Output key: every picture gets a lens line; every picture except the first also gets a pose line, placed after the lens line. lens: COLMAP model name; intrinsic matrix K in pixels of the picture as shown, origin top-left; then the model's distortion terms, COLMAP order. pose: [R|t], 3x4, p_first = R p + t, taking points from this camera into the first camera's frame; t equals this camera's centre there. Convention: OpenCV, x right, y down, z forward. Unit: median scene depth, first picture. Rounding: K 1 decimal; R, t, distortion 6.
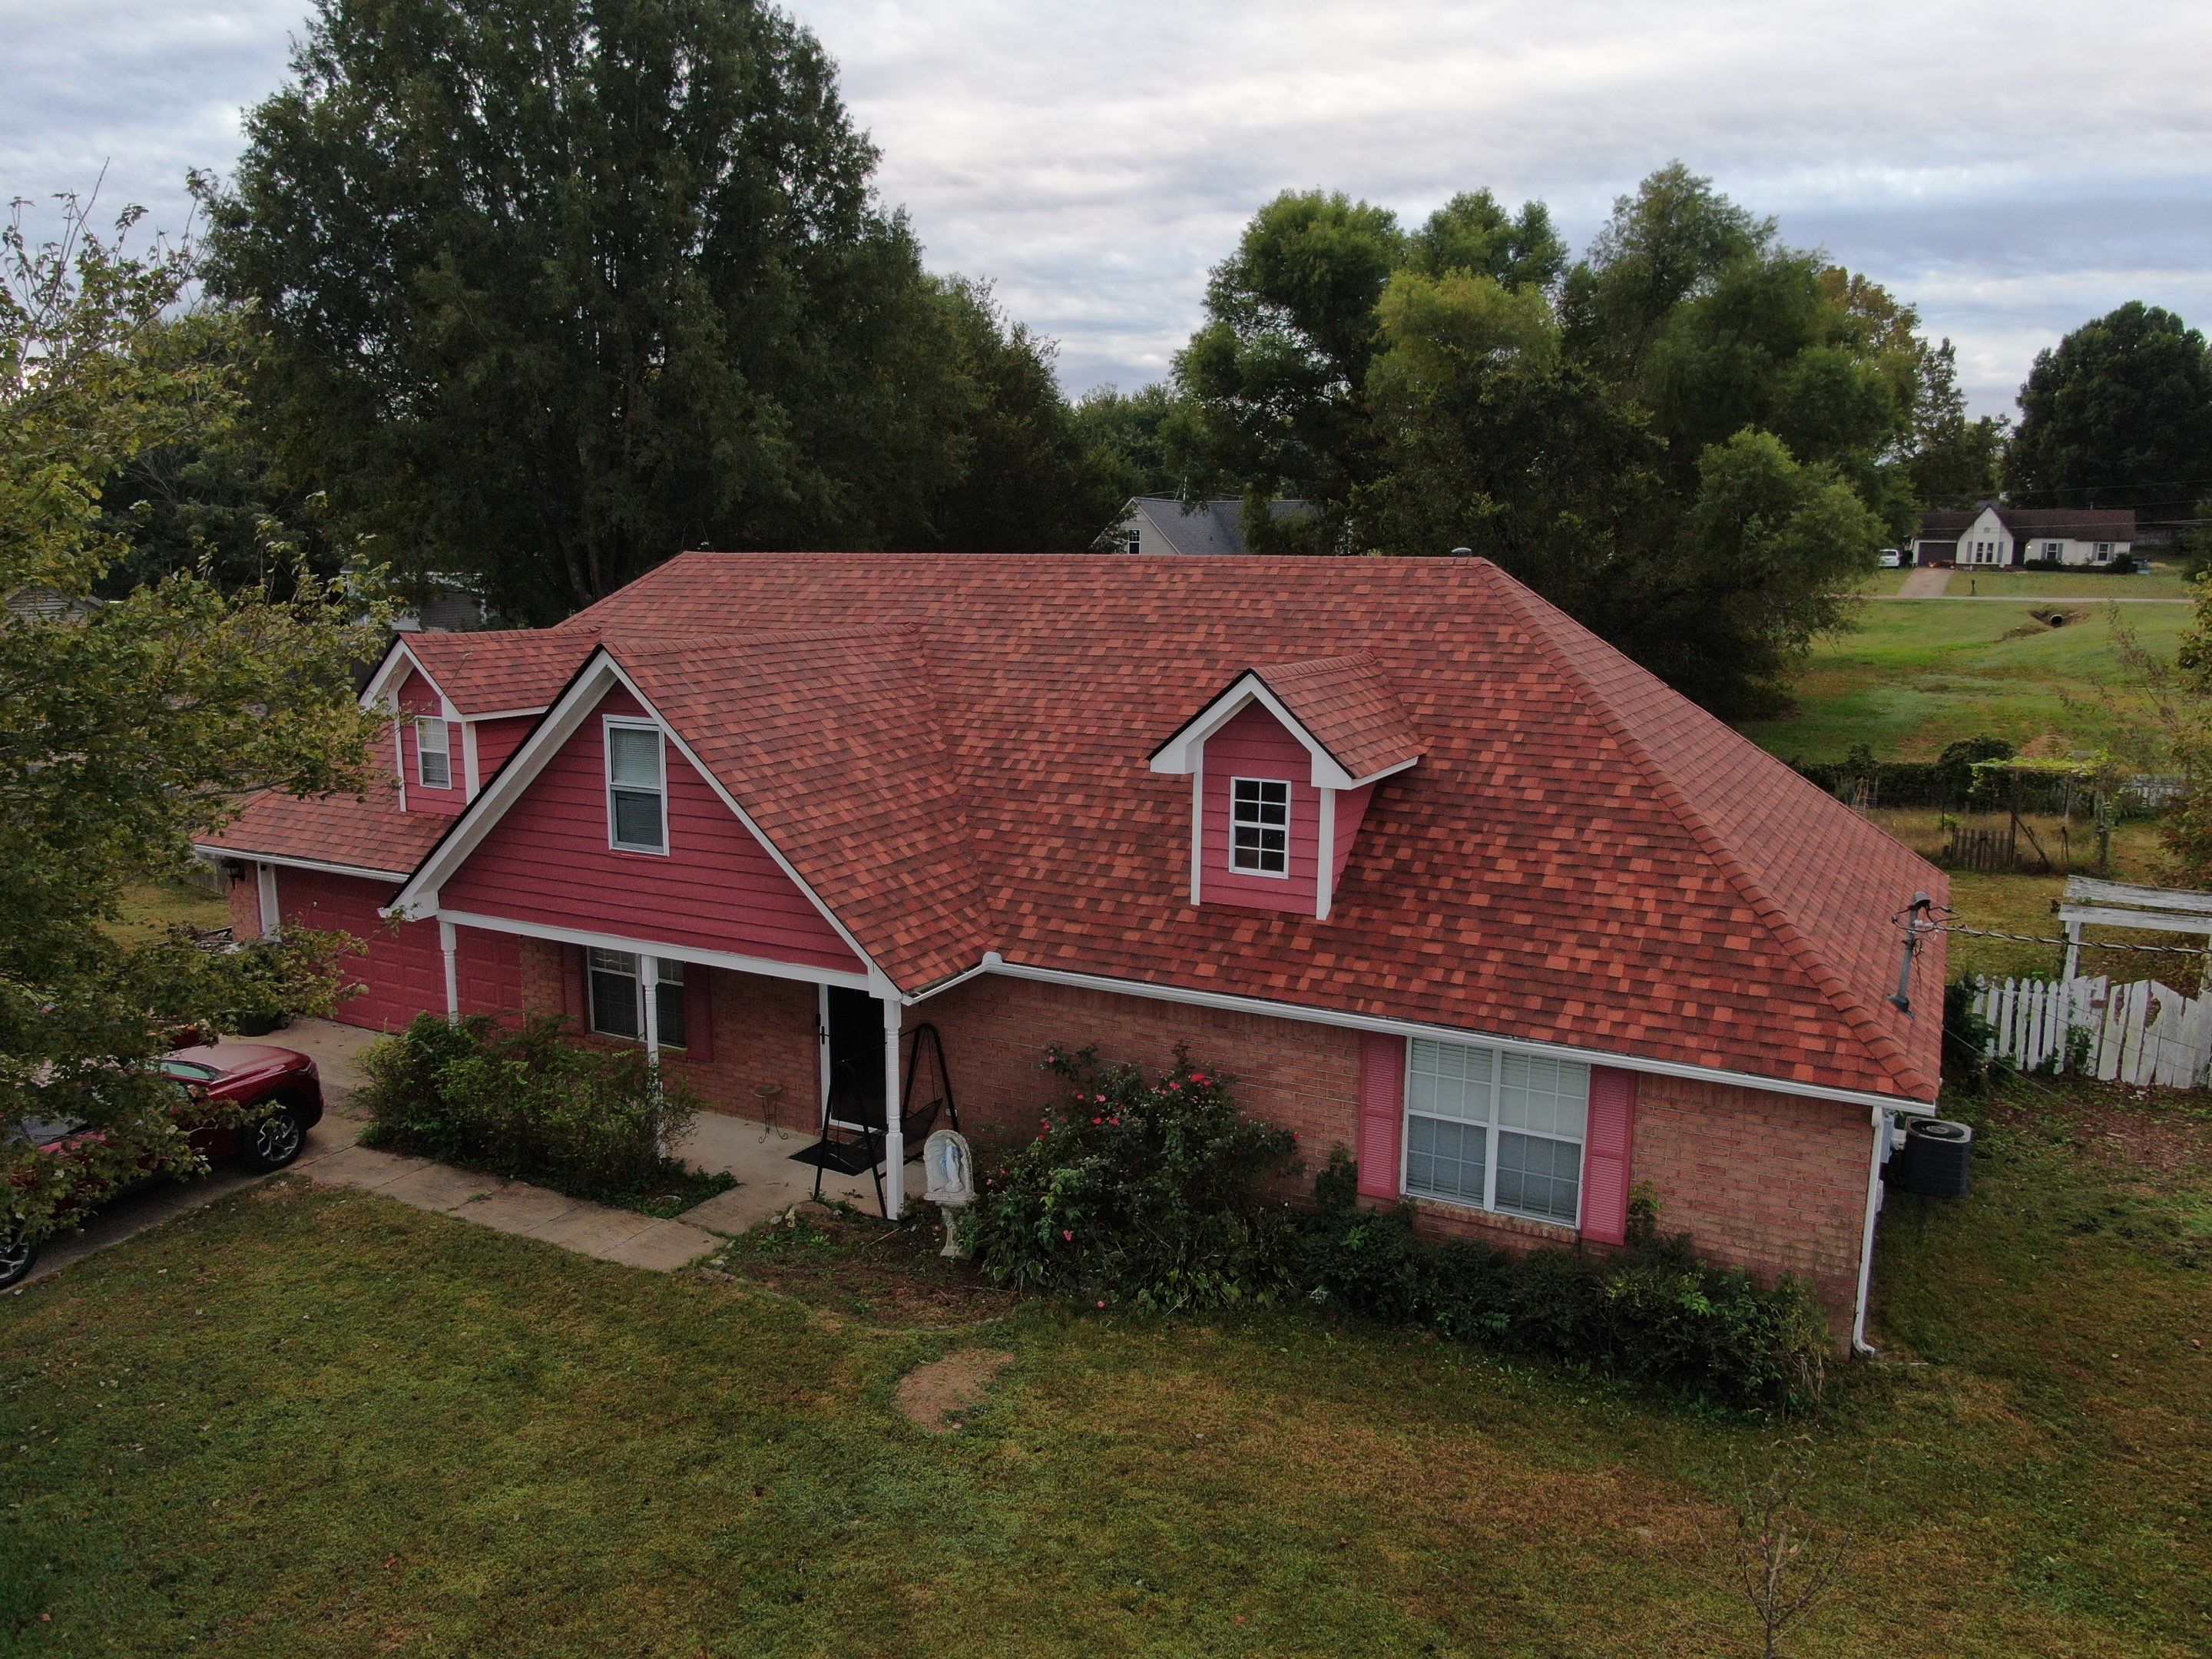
lens RADIAL K [[1563.2, 0, 1092.8], [0, 1563.2, 821.4], [0, 0, 1]] dist [-0.033886, 0.010822]
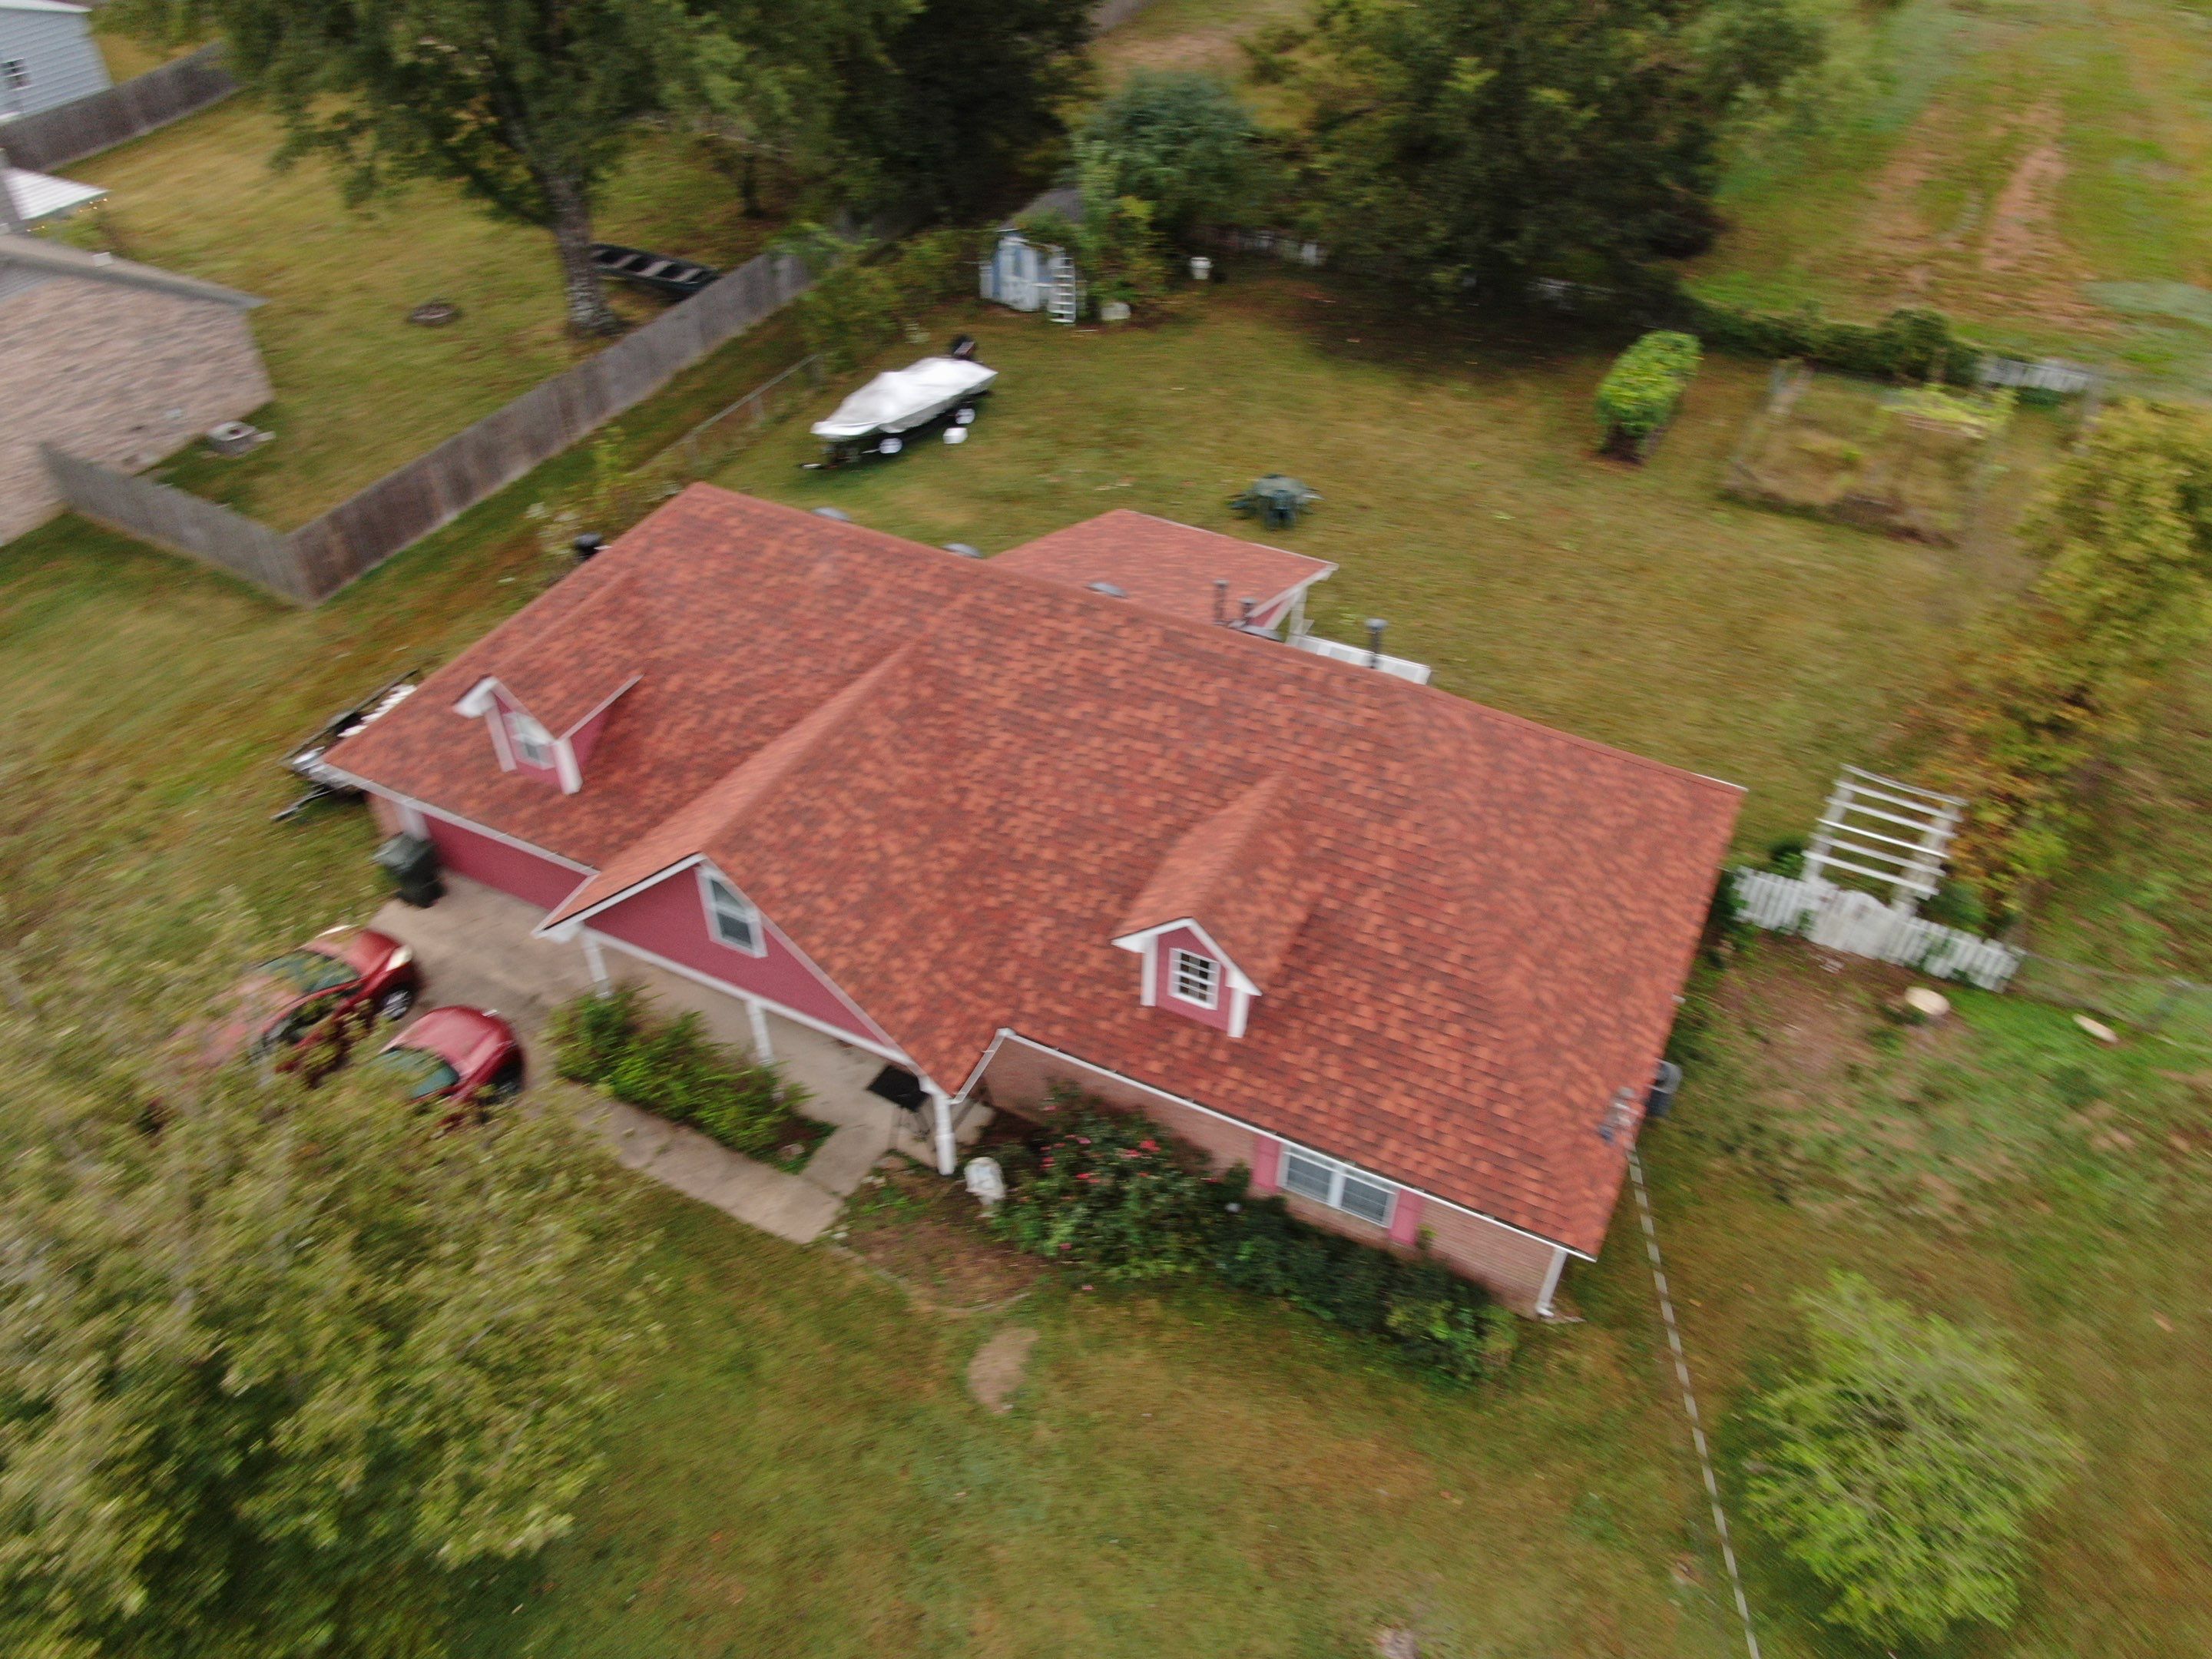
lens RADIAL K [[1563.2, 0, 1109.1], [0, 1563.2, 817.4], [0, 0, 1]] dist [-0.033886, 0.010822]
pose [[0.999372, -0.024556, 0.025562, -0.002016], [0.007715, 0.854561, 0.519293, -0.860396], [-0.034596, -0.518770, 0.854214, -0.122644]]
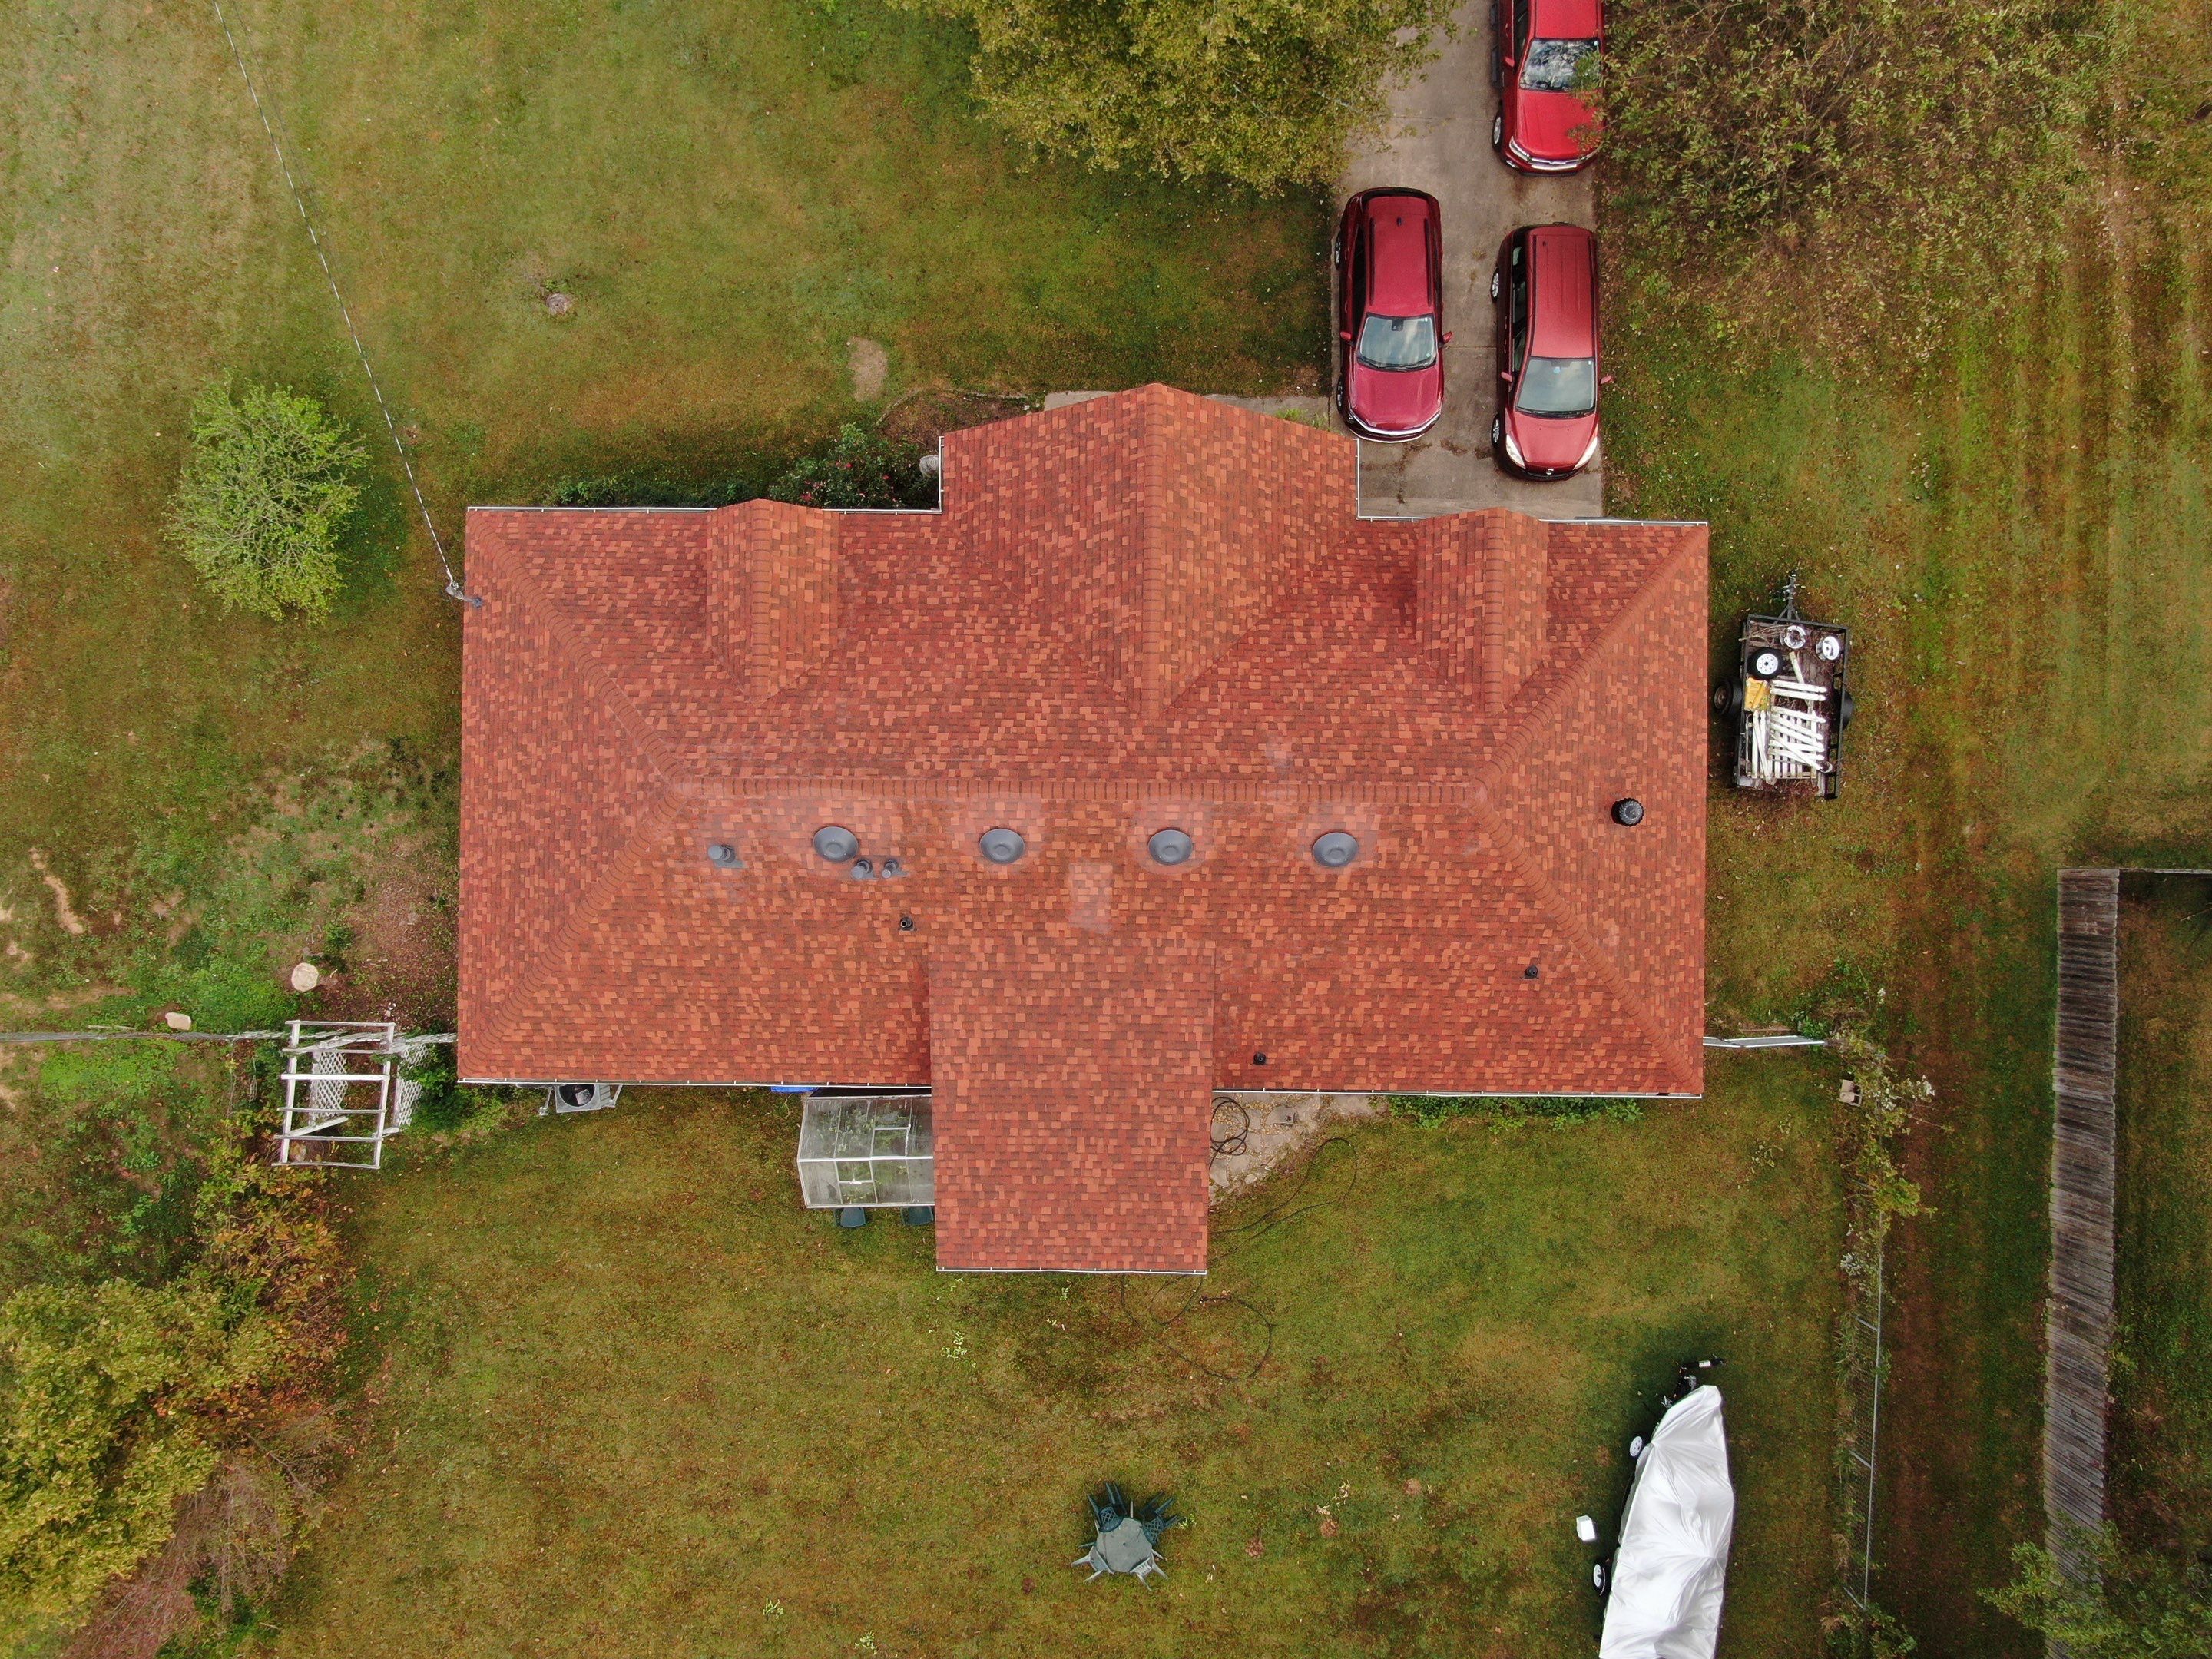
lens RADIAL K [[1563.2, 0, 1100.3], [0, 1563.2, 830.4], [0, 0, 1]] dist [-0.033886, 0.010822]
pose [[-0.881468, 0.472212, -0.005383, -0.048497], [-0.086315, -0.149895, 0.984927, -1.825624], [0.464288, 0.868647, 0.172887, 1.159507]]
